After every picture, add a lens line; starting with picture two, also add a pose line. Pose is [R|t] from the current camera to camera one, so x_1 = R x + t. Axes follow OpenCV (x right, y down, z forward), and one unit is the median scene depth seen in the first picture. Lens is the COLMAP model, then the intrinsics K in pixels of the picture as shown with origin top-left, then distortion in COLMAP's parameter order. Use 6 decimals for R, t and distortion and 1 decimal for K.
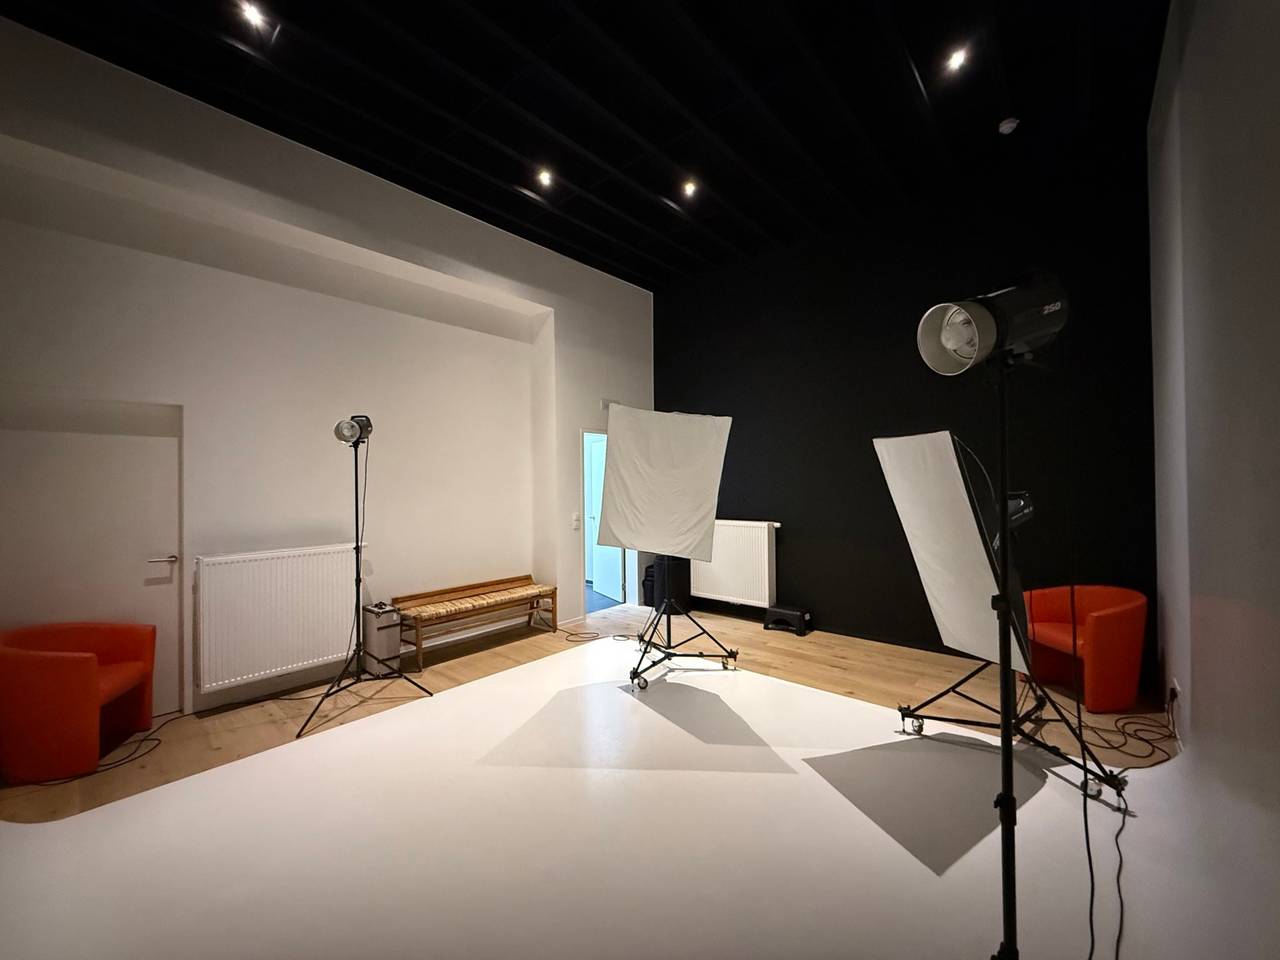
lens RADIAL K [[508.5, 0, 635.7], [0, 508.5, 478.0], [0, 0, 1]] dist [-0.001361, 0.000631]
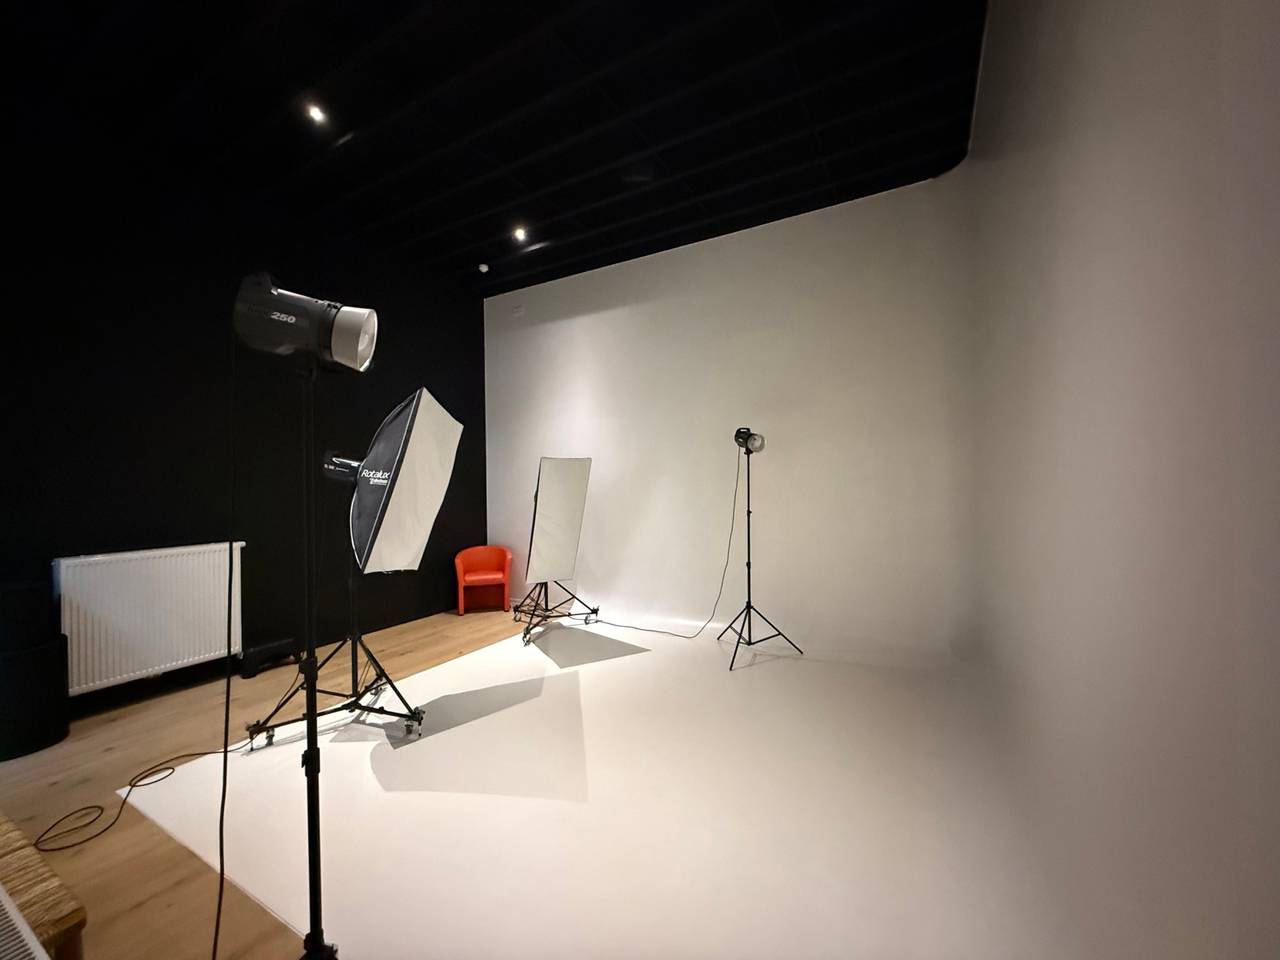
lens RADIAL K [[508.5, 0, 635.7], [0, 508.5, 478.0], [0, 0, 1]] dist [-0.001361, 0.000631]
pose [[-0.191619, 0.012074, 0.981395, -0.812619], [0.005881, 0.999920, -0.011154, 0.001812], [-0.981452, 0.003634, -0.191675, 0.721393]]
